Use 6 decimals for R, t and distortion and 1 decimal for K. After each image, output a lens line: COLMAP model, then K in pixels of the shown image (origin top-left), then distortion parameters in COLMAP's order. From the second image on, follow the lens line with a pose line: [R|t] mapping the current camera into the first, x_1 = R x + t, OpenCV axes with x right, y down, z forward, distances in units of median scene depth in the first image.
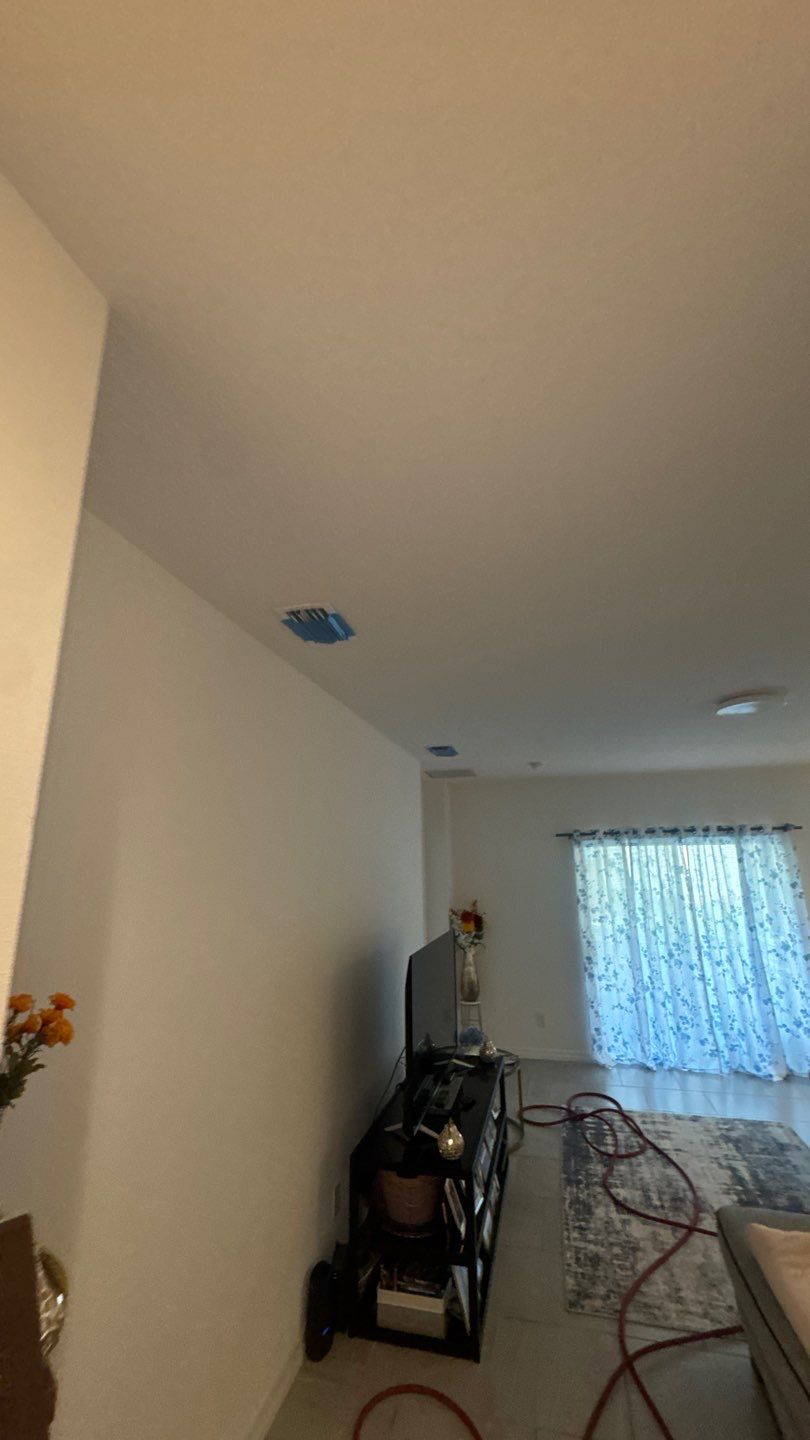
lens RADIAL K [[577.6, 0, 405.0], [0, 577.6, 720.0], [0, 0, 1]] dist [-0.004236, 0.000937]
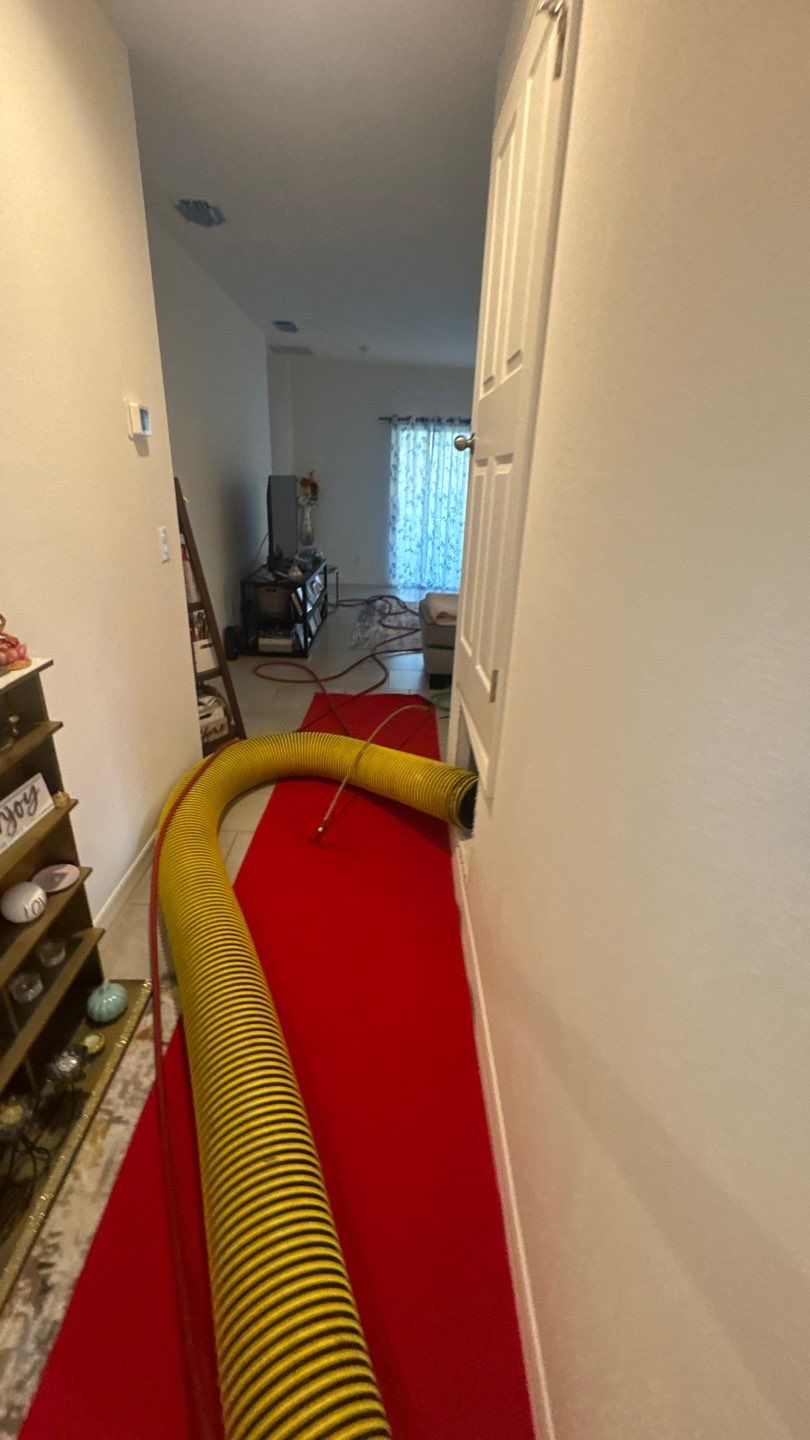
lens RADIAL K [[577.6, 0, 405.0], [0, 577.6, 720.0], [0, 0, 1]] dist [-0.004236, 0.000937]
pose [[0.965892, -0.053922, 0.253270, -0.033842], [-0.110231, 0.799414, 0.590582, -0.021152], [-0.234312, -0.598356, 0.766203, -0.369377]]
